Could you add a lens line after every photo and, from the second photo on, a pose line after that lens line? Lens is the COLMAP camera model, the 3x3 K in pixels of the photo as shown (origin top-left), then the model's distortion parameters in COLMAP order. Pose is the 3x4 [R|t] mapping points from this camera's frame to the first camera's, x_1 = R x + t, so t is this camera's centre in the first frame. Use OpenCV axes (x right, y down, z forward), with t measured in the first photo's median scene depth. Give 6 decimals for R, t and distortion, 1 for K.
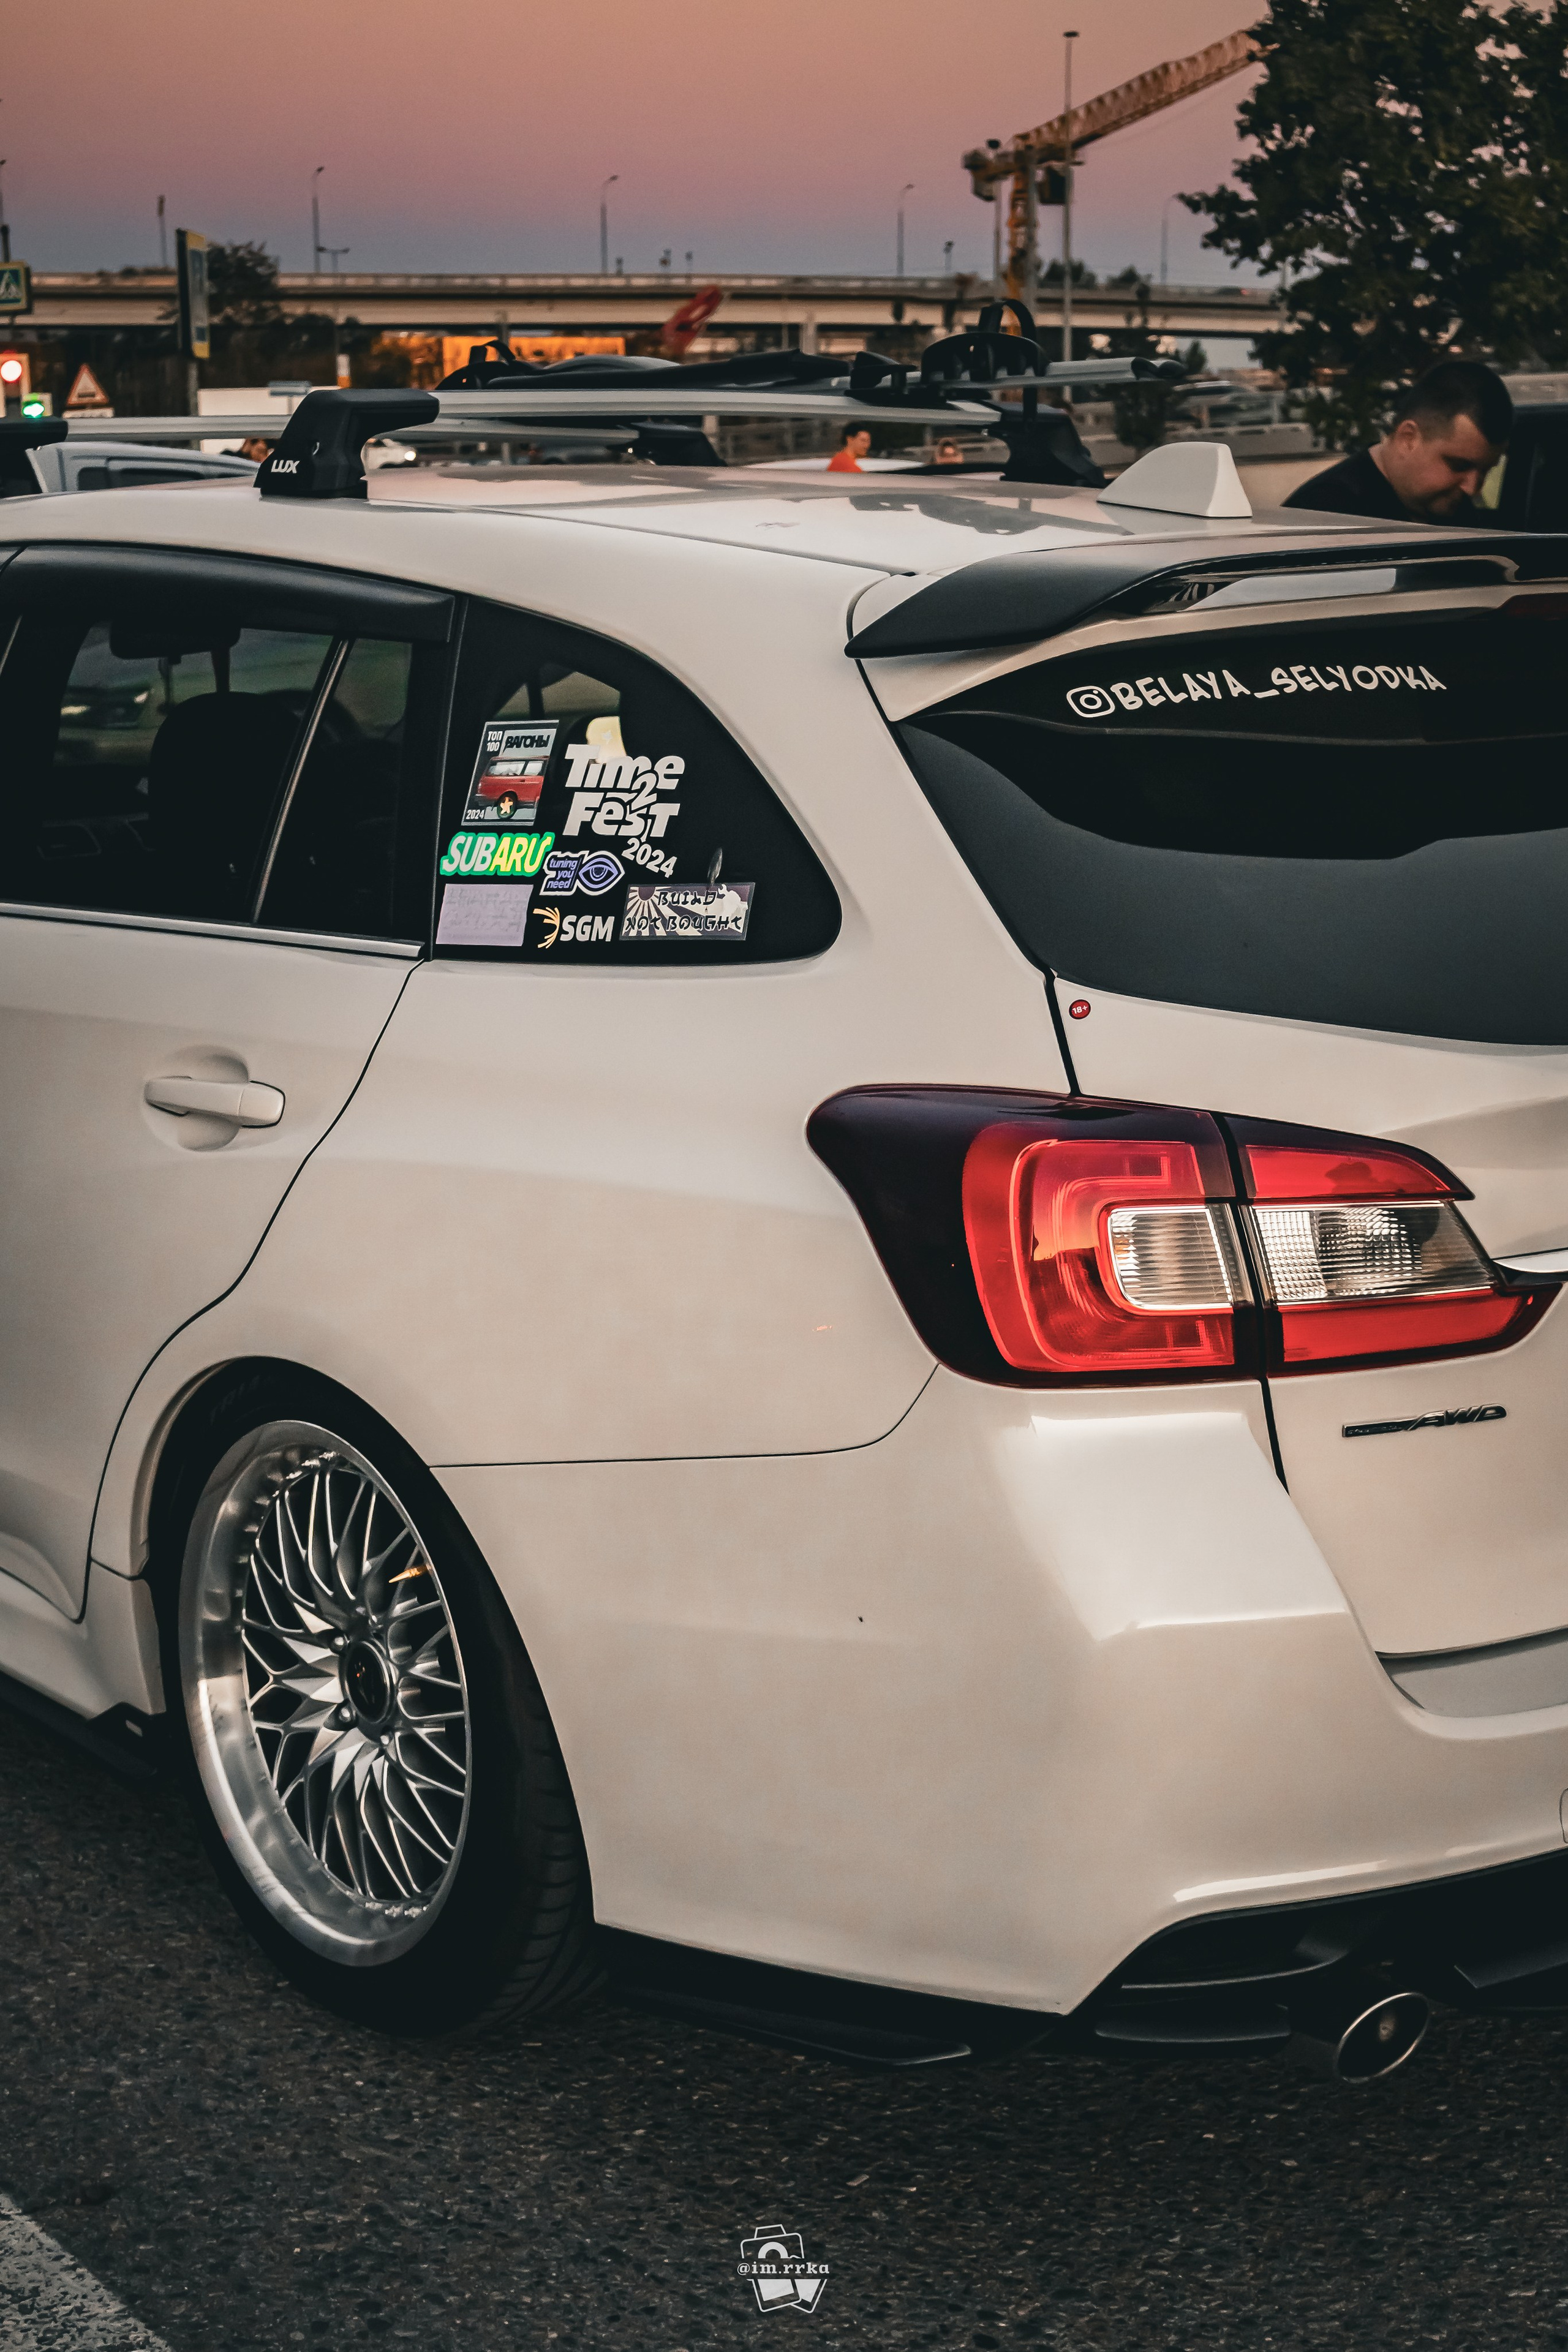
lens RADIAL K [[3264.8, 0, 784.0], [0, 3264.8, 1176.0], [0, 0, 1]] dist [-0.000420, 0.020414]
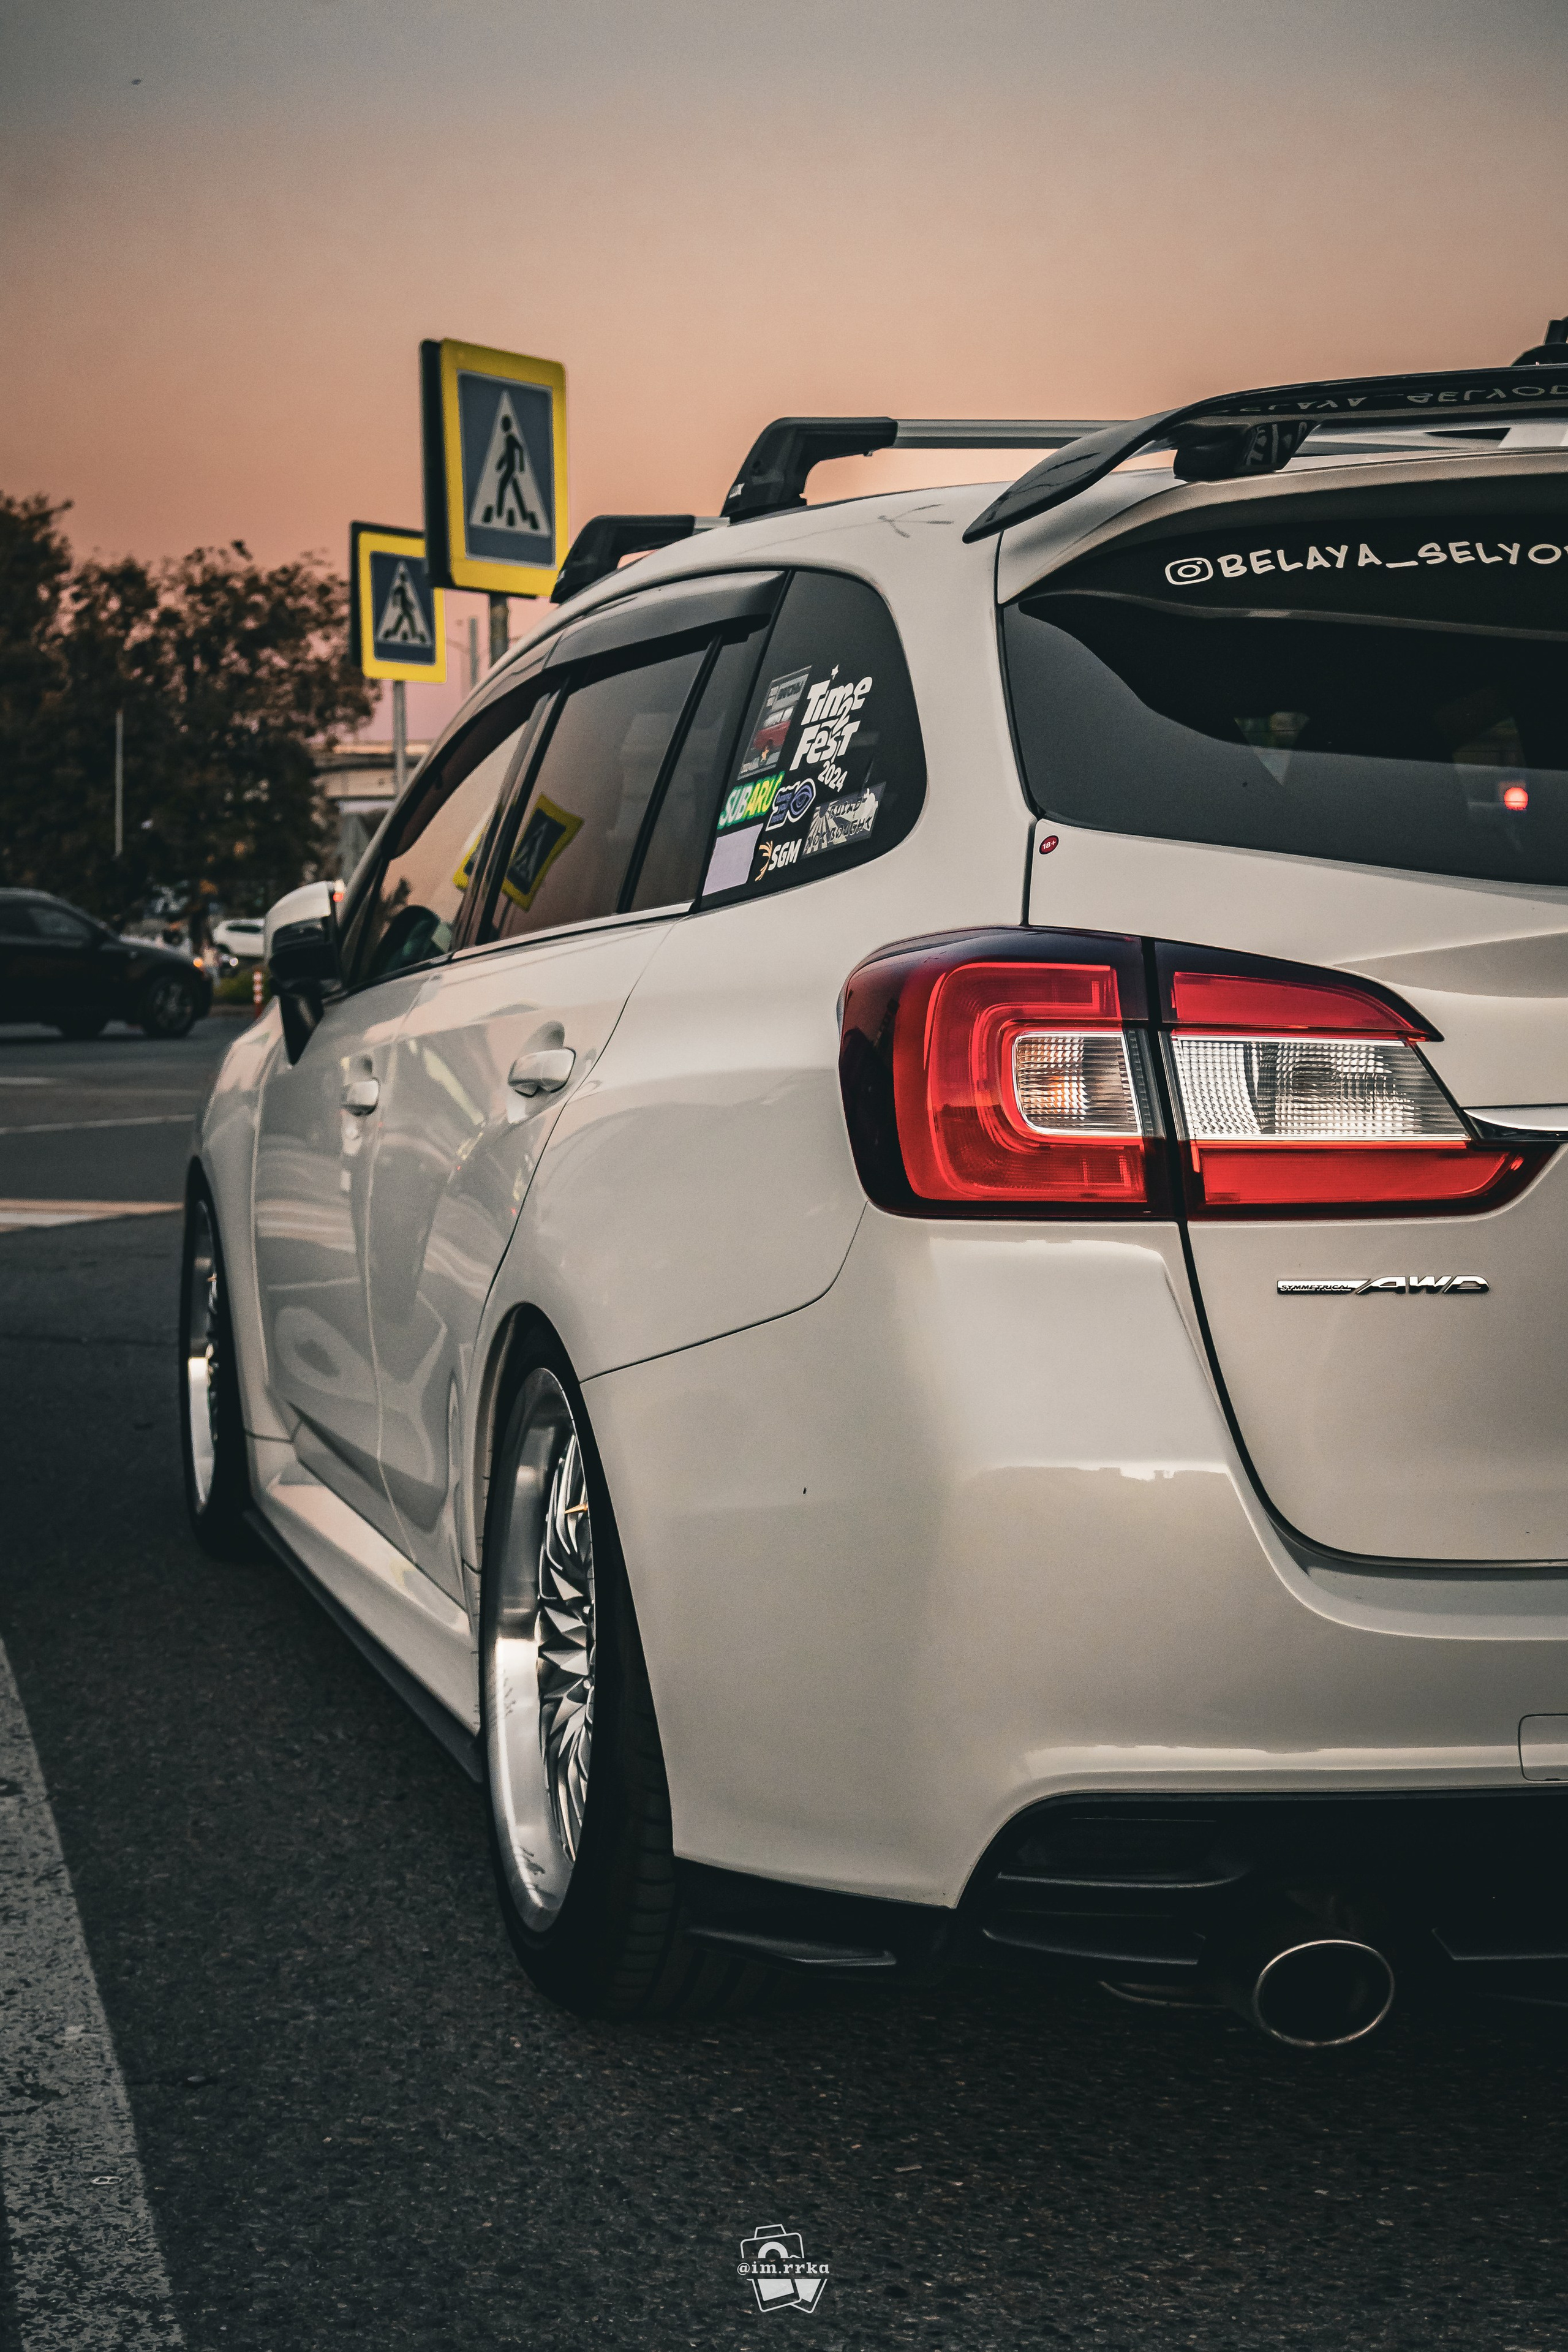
lens RADIAL K [[3734.0, 0, 784.0], [0, 3734.0, 1176.0], [0, 0, 1]] dist [0.021325, 0.000953]
pose [[0.906989, 0.018308, -0.420757, 0.419460], [-0.079545, 0.988520, -0.128457, 0.166531], [0.413575, 0.149978, 0.898033, 0.000973]]
